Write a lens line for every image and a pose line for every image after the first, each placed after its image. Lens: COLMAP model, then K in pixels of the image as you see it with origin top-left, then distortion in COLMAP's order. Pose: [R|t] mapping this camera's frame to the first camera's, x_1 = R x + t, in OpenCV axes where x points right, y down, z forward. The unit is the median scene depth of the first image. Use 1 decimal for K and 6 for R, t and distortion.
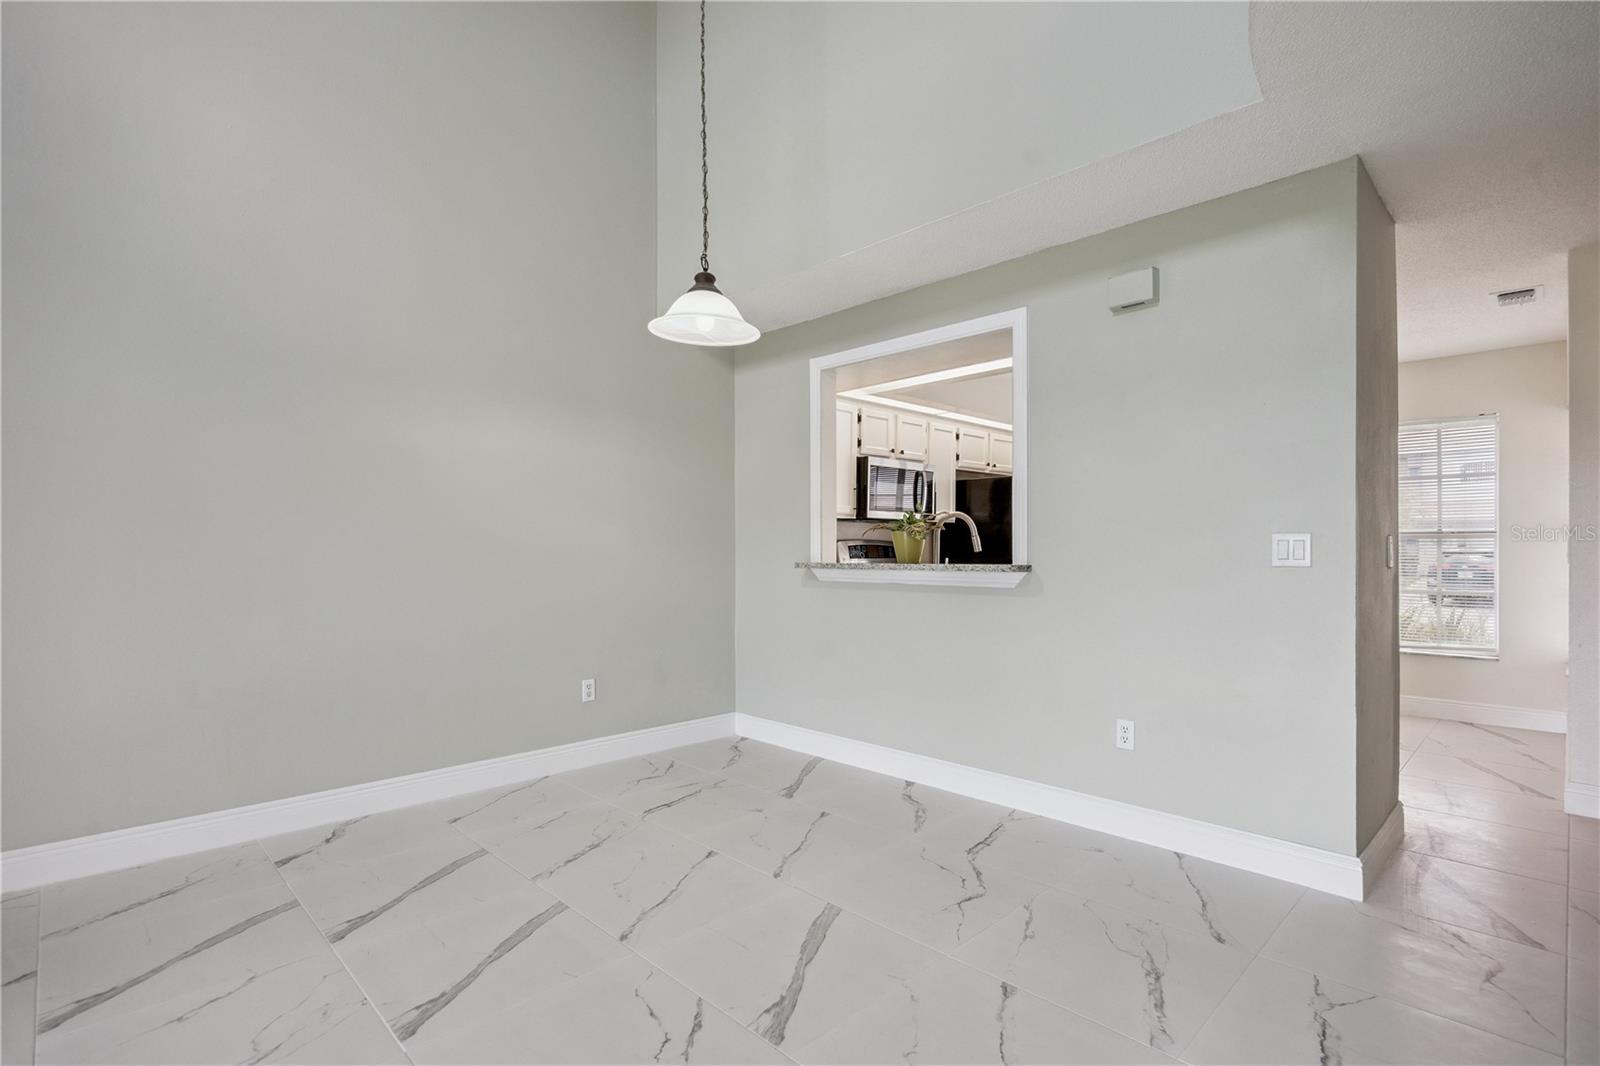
lens RADIAL K [[769.9, 0, 785.9], [0, 769.9, 543.1], [0, 0, 1]] dist [0.001049, 0.000193]
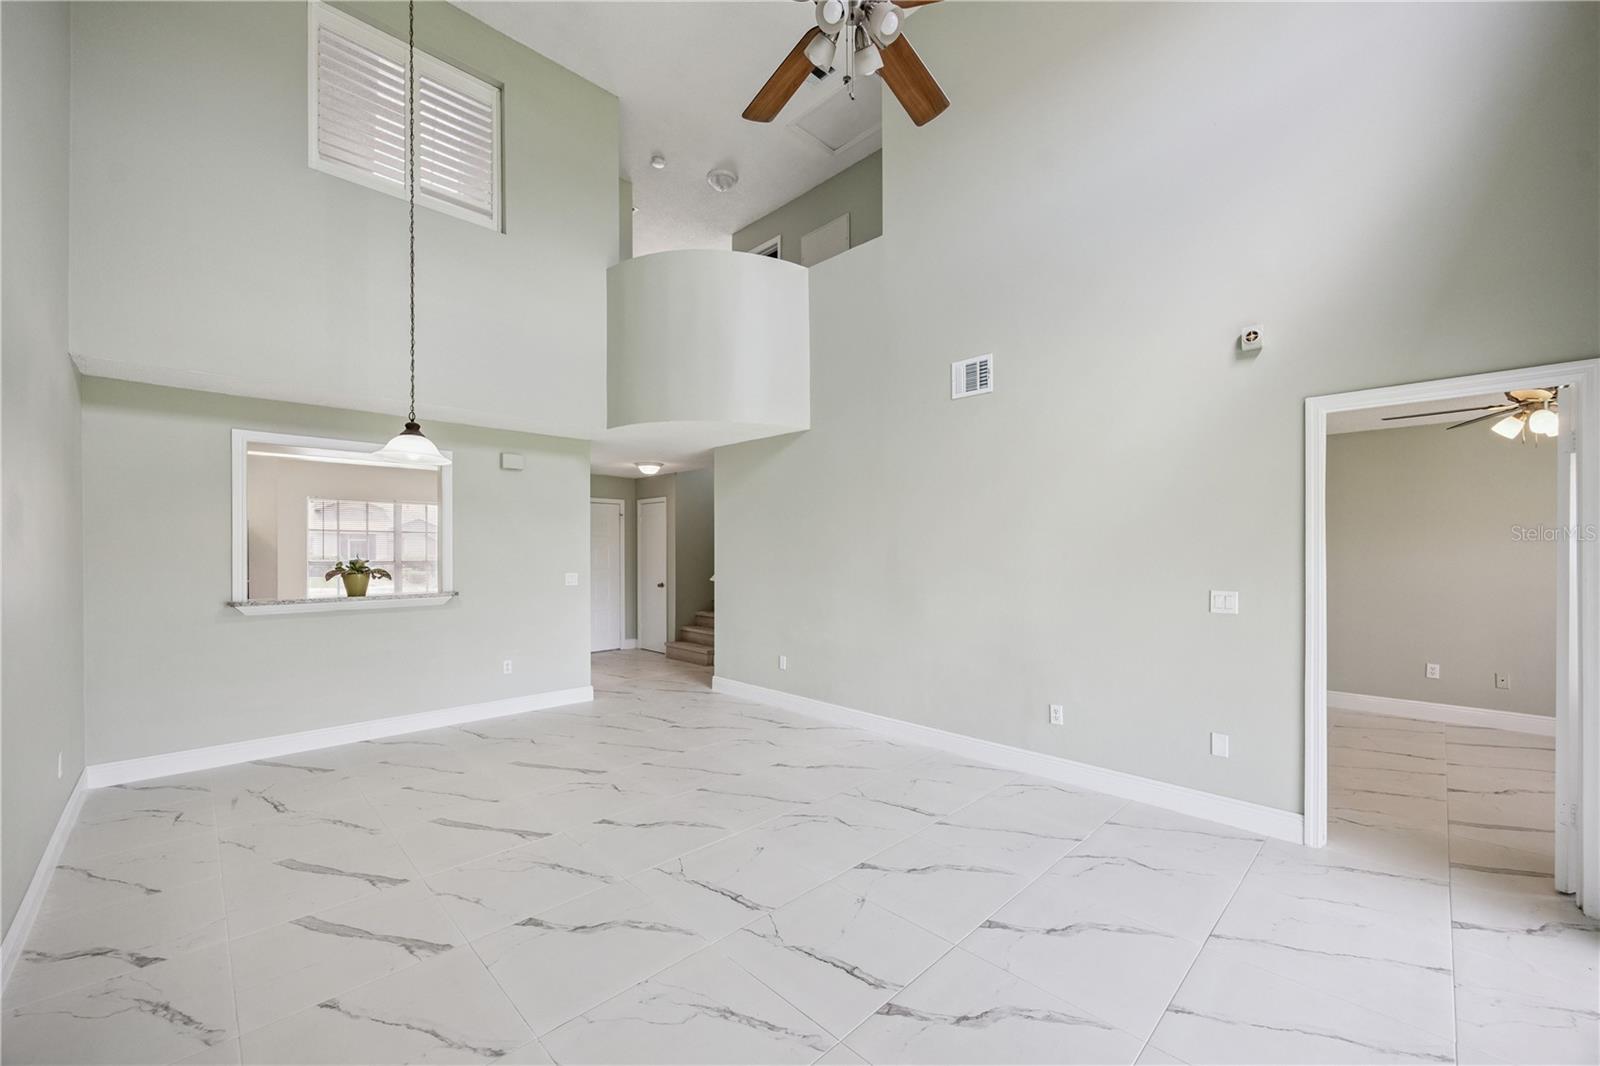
lens RADIAL K [[616.1, 0, 799.6], [0, 616.1, 548.2], [0, 0, 1]] dist [-0.002473, 0.001645]
pose [[-0.013354, 0.007670, 0.999881, -1.104674], [-0.006942, 0.999946, -0.007763, -0.065768], [-0.999887, -0.007045, -0.013300, 0.176004]]
